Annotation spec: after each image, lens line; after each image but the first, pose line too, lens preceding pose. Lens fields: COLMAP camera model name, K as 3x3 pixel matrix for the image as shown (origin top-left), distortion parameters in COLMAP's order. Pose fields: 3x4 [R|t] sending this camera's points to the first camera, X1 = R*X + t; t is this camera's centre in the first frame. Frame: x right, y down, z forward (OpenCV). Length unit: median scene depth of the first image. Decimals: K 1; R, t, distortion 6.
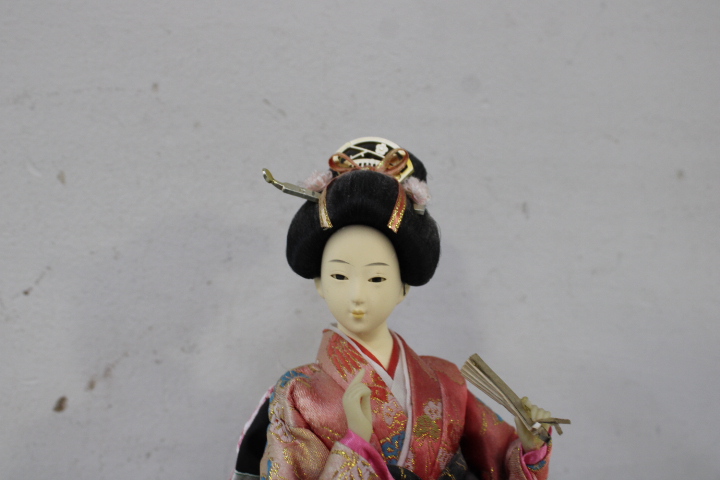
lens RADIAL K [[733.1, 0, 346.9], [0, 733.1, 252.6], [0, 0, 1]] dist [-0.087688, 0.000000]
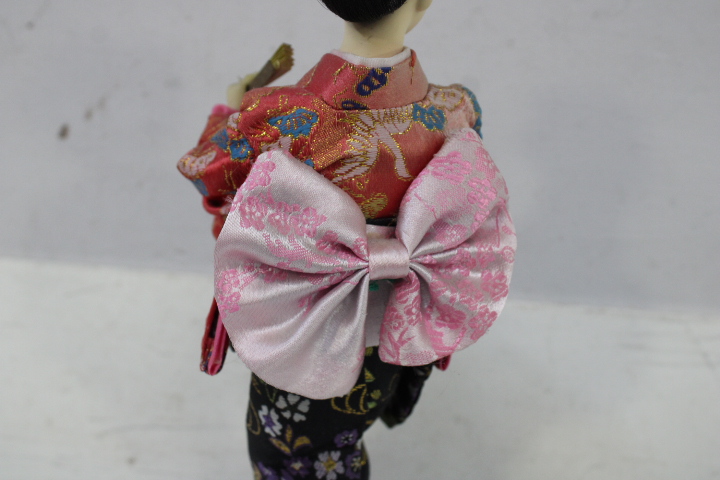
lens RADIAL K [[838.3, 0, 360.1], [0, 838.3, 236.7], [0, 0, 1]] dist [-0.065758, 0.000000]
pose [[0.960963, 0.072571, -0.266989, 0.400378], [-0.028221, 0.985664, 0.166342, 0.151056], [0.275234, -0.152314, 0.949235, -0.103891]]
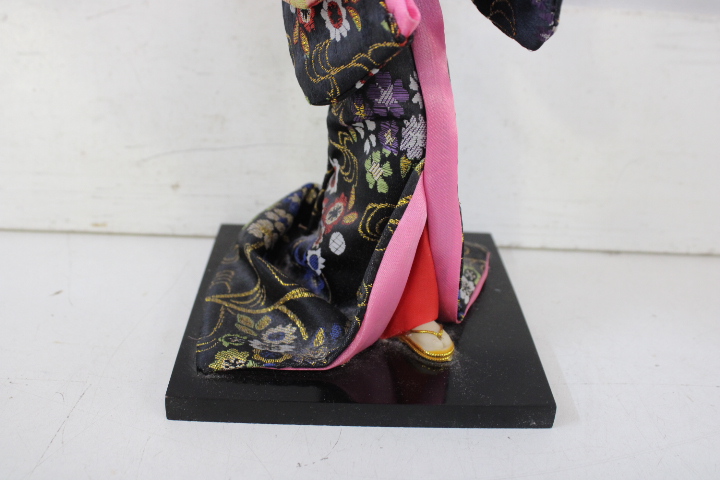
lens RADIAL K [[733.1, 0, 353.1], [0, 733.1, 228.9], [0, 0, 1]] dist [-0.087688, 0.000000]
pose [[0.991722, 0.062600, -0.112111, 0.132397], [-0.019737, 0.937051, 0.348634, 0.391125], [0.126879, -0.343536, 0.930529, -0.040117]]
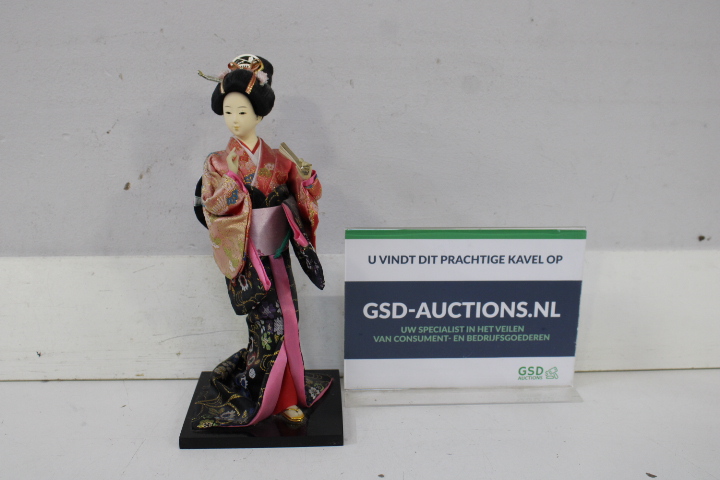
lens RADIAL K [[738.6, 0, 353.6], [0, 738.6, 241.2], [0, 0, 1]] dist [-0.085025, 0.000000]
pose [[0.995325, -0.014051, -0.095552, 0.475643], [0.027254, 0.990013, 0.138314, 0.096046], [0.092654, -0.140271, 0.985768, -1.097338]]
